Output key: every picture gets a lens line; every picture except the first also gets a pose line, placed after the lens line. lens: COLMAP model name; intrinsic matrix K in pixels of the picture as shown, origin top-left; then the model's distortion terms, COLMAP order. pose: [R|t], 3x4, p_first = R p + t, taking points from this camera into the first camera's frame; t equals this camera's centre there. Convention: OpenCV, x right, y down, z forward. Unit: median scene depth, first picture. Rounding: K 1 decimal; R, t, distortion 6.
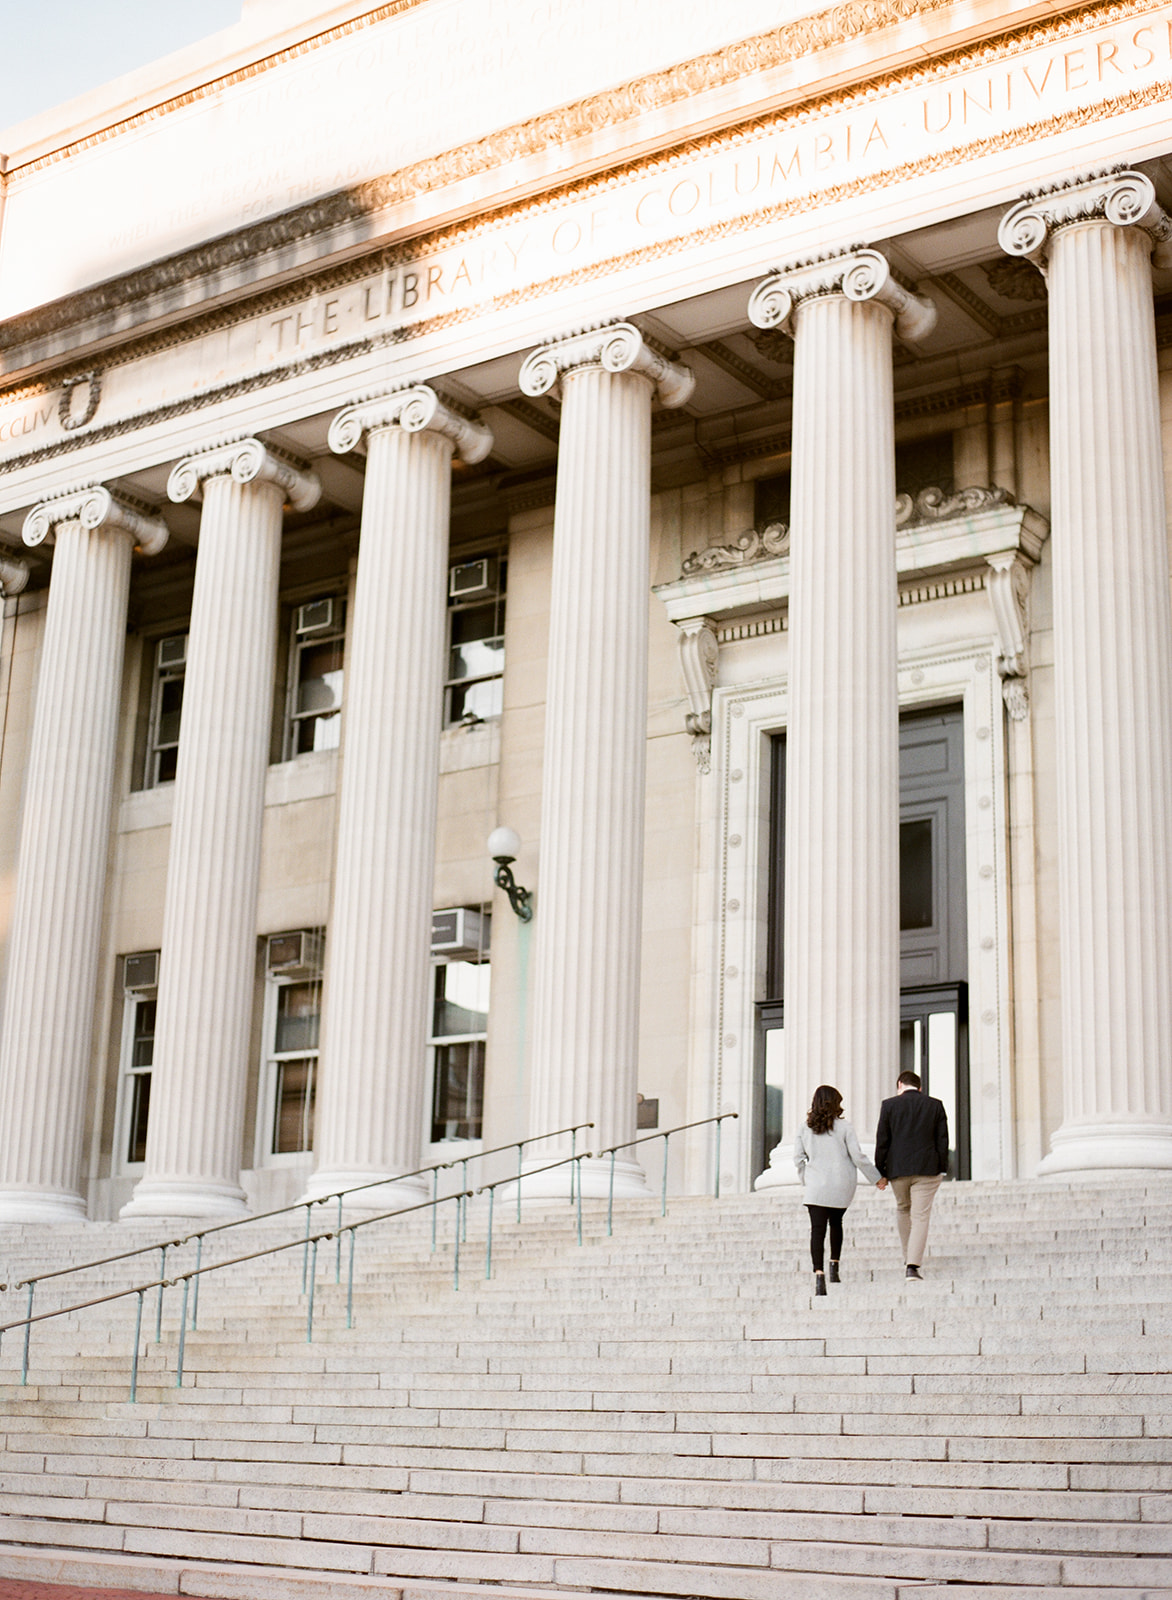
lens RADIAL K [[2408.7, 0, 540.0], [0, 2408.7, 801.3], [0, 0, 1]] dist [-0.107481, -0.064756]
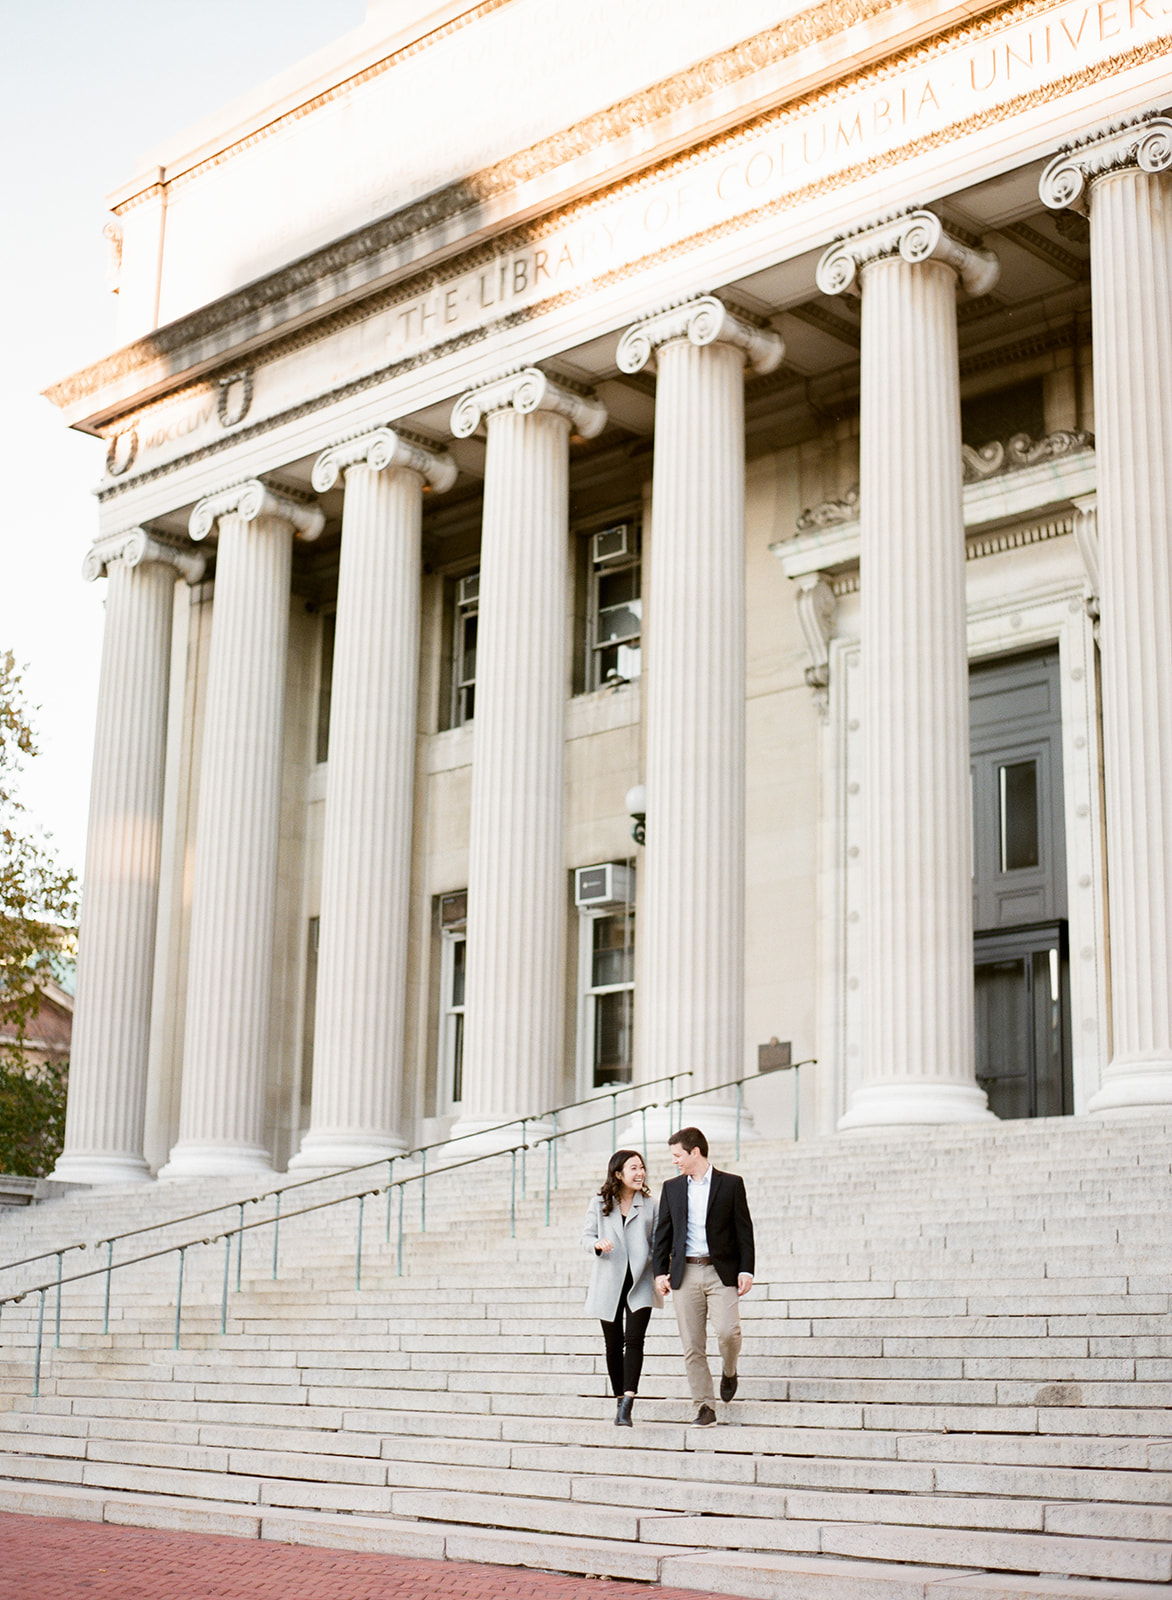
lens RADIAL K [[2408.7, 0, 540.0], [0, 2408.7, 801.3], [0, 0, 1]] dist [-0.107481, -0.064756]
pose [[0.987168, -0.048753, -0.152062, 0.107012], [0.053637, 0.998163, 0.028181, -0.014734], [0.150409, -0.035975, 0.987969, -0.038006]]
